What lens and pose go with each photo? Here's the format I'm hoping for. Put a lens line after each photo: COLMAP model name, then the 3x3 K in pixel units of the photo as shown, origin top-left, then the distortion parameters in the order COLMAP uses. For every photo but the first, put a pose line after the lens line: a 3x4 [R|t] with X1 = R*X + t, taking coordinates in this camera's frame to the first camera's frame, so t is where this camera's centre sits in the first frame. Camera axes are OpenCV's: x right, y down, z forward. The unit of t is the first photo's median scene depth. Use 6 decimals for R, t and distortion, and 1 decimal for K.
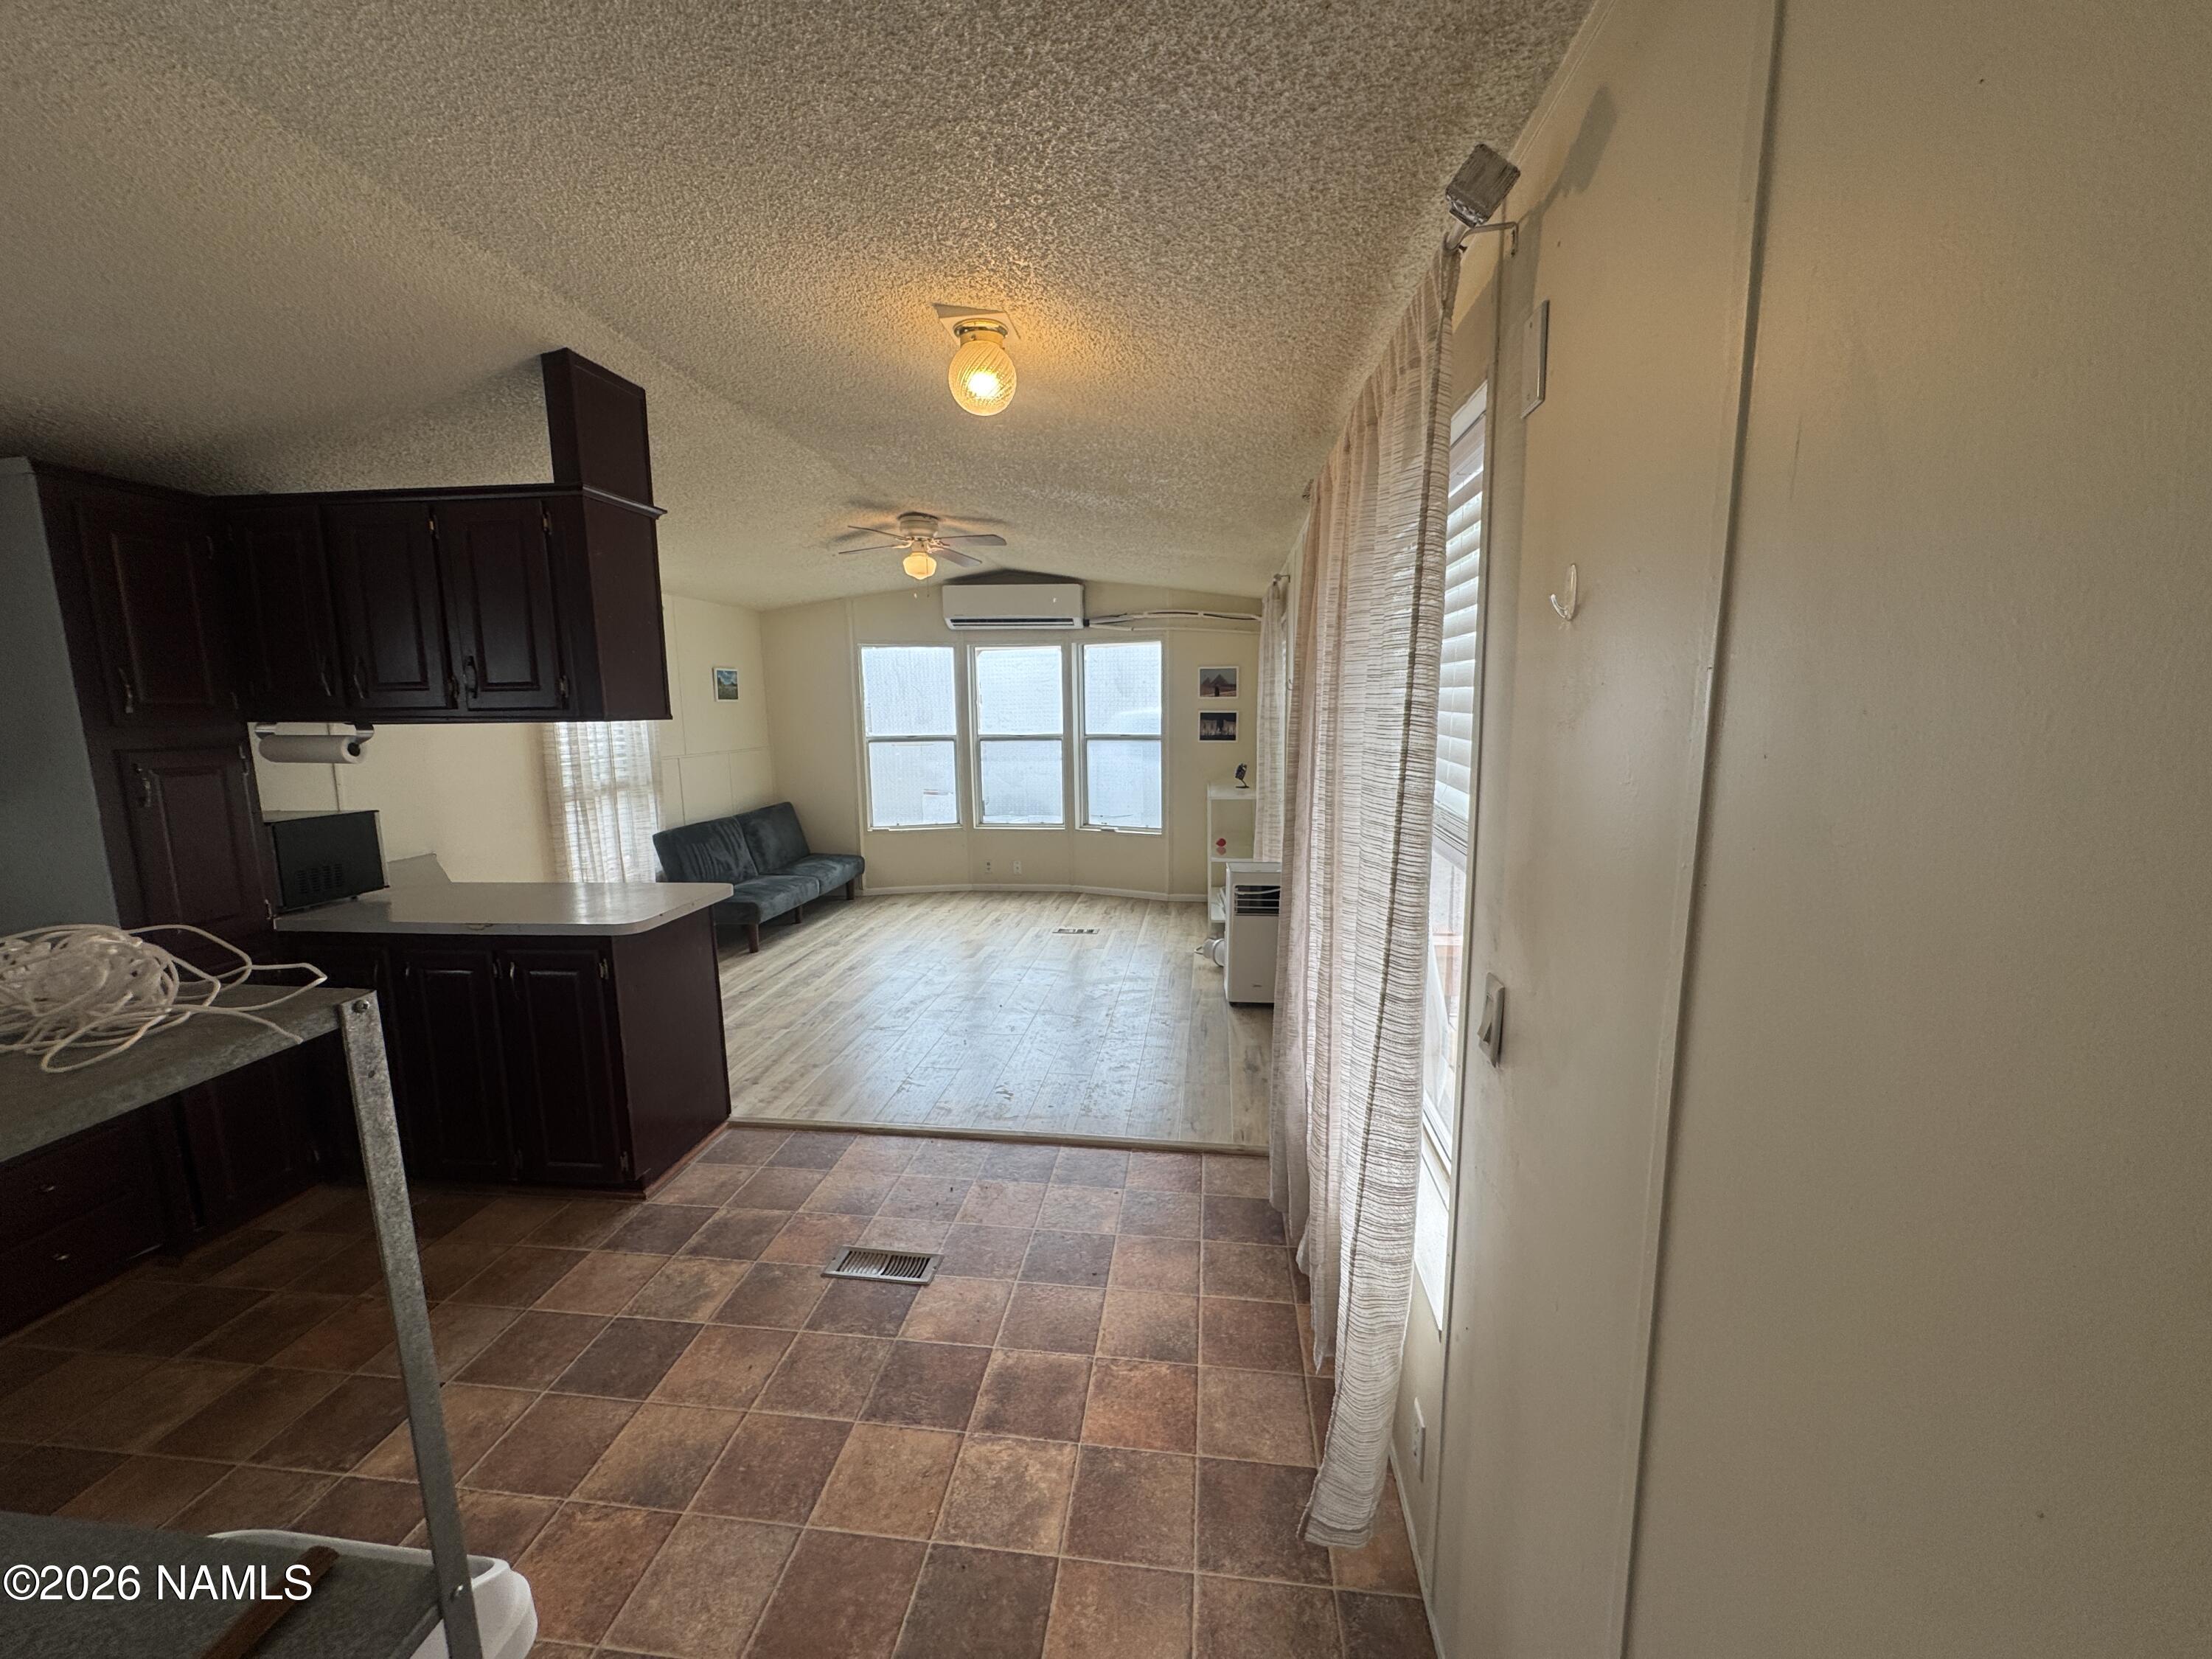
lens RADIAL K [[885.2, 0, 1103.6], [0, 885.2, 829.1], [0, 0, 1]] dist [-0.001888, 0.000144]
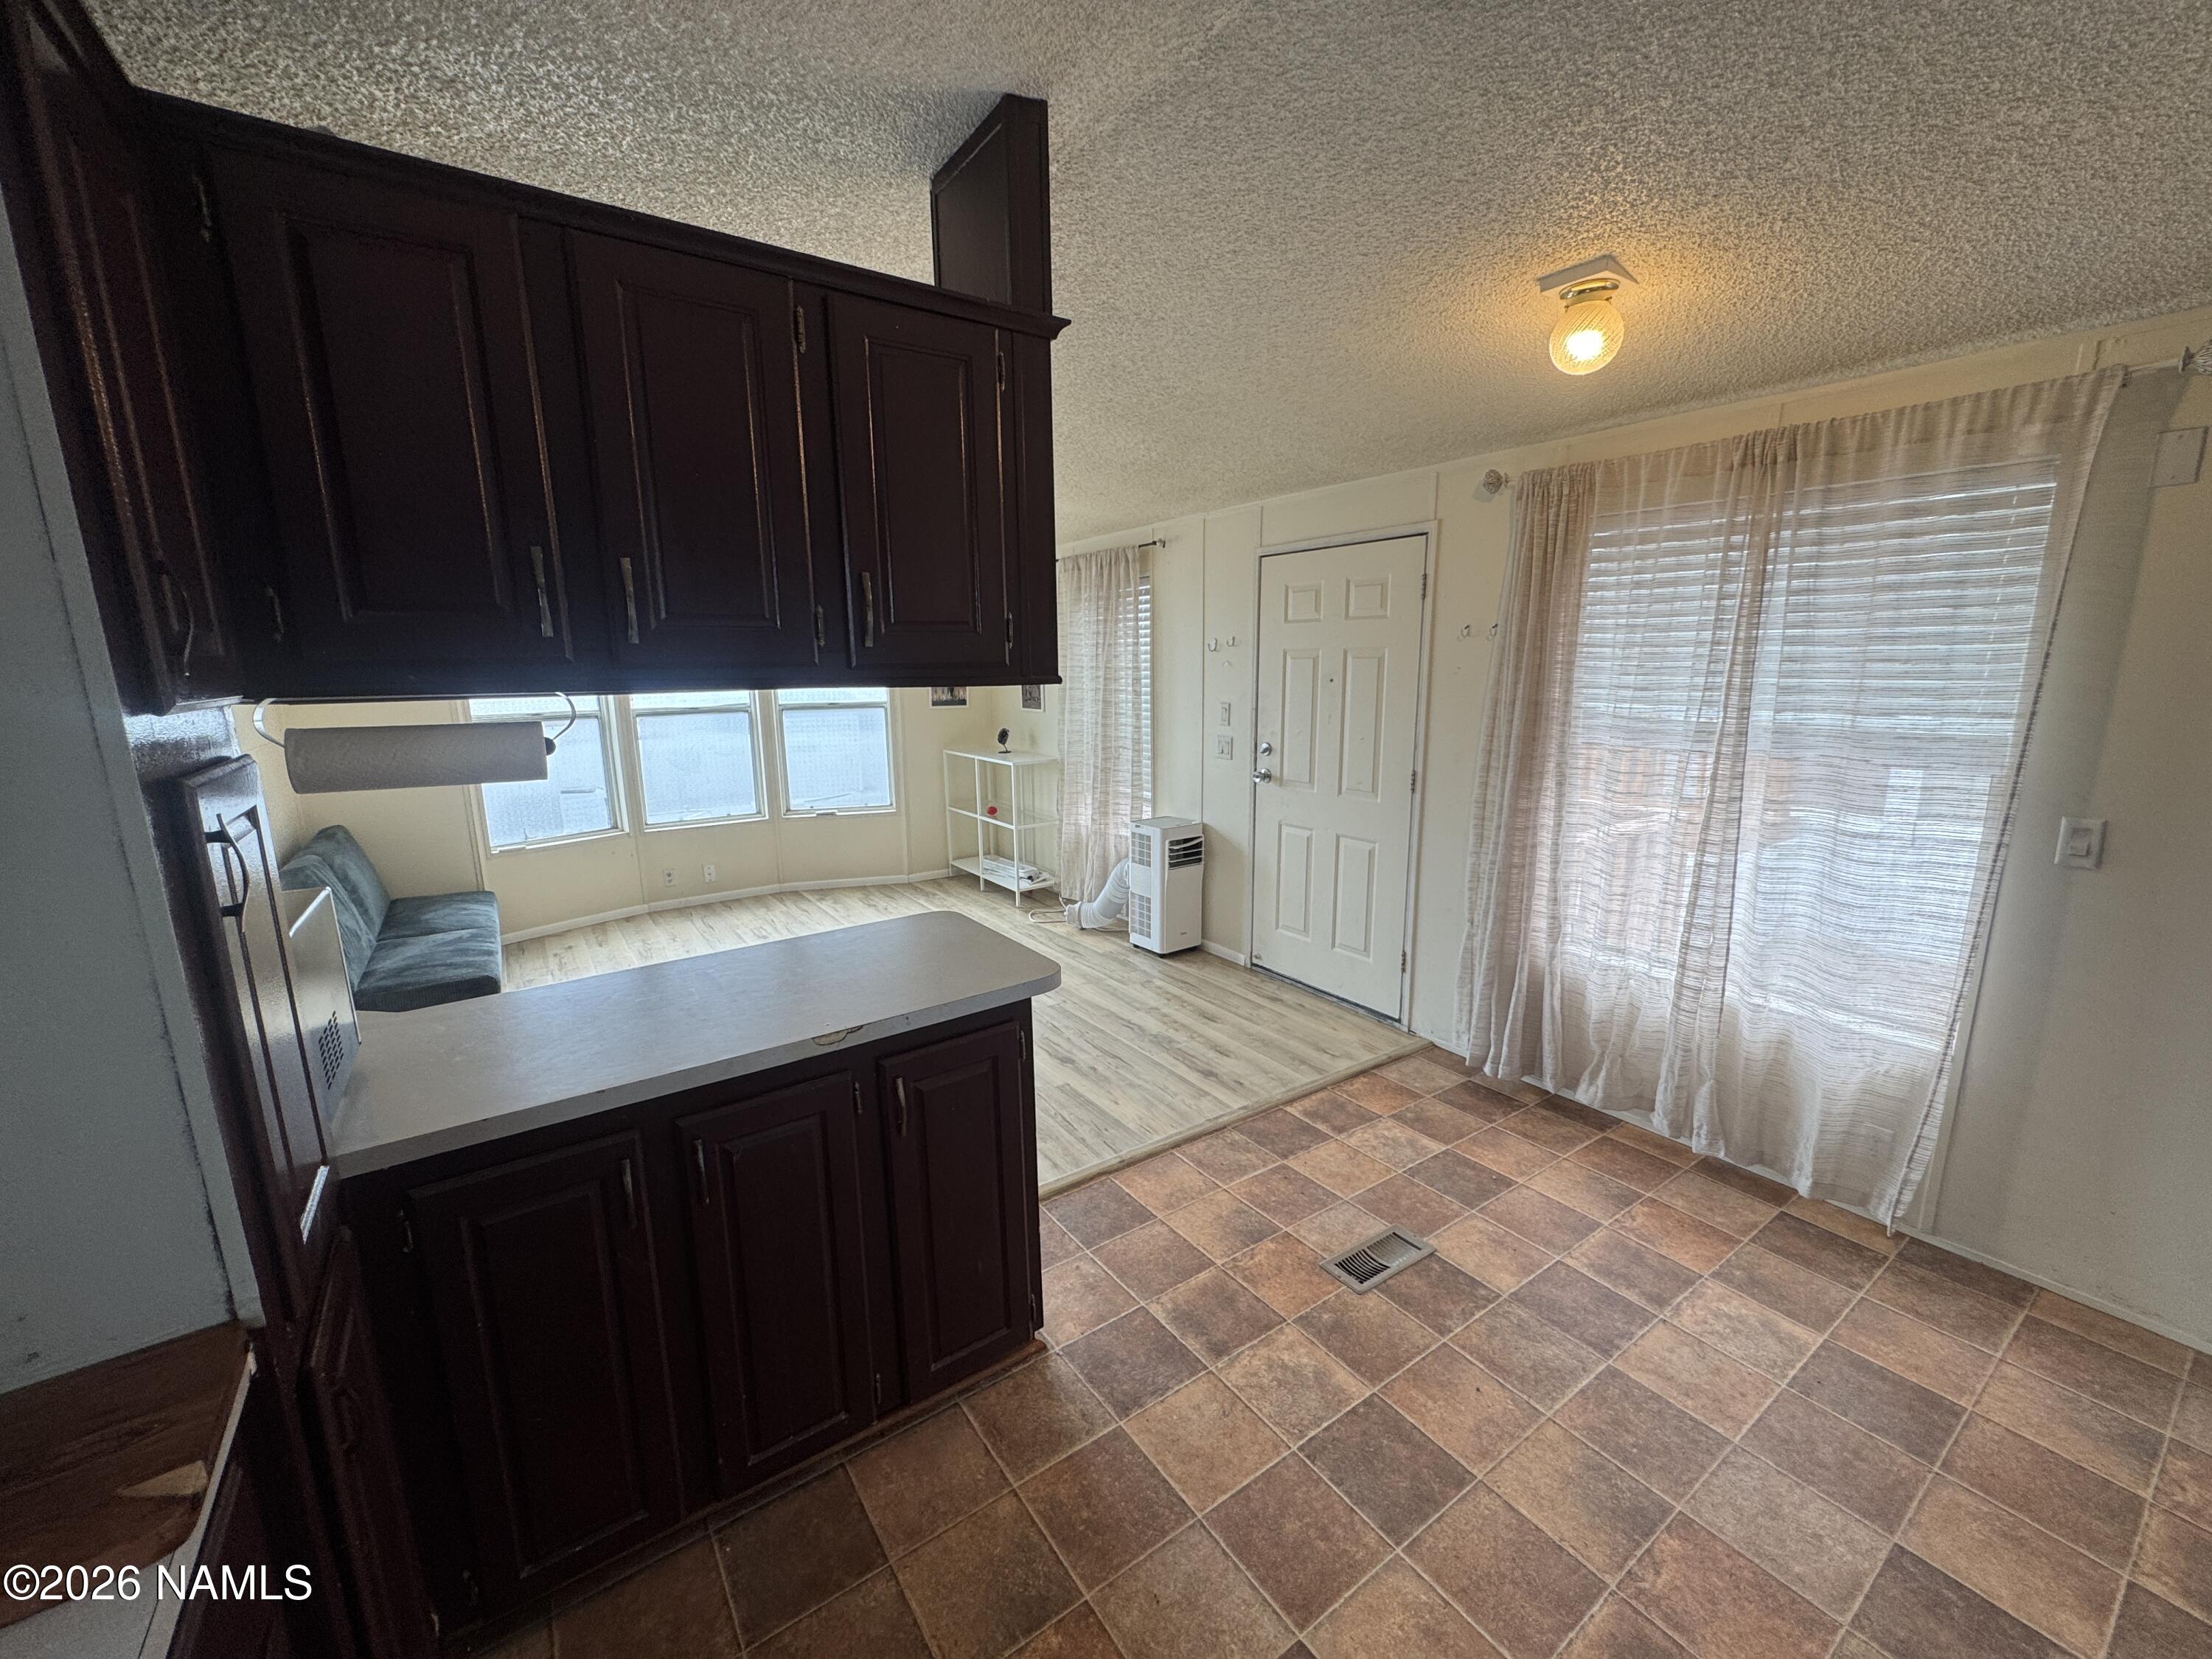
lens RADIAL K [[885.2, 0, 1103.6], [0, 885.2, 829.1], [0, 0, 1]] dist [-0.001888, 0.000144]
pose [[0.748992, -0.121169, 0.651405, -0.465774], [0.097839, 0.992584, 0.072136, -0.025955], [-0.655315, 0.009703, 0.755293, 0.215604]]
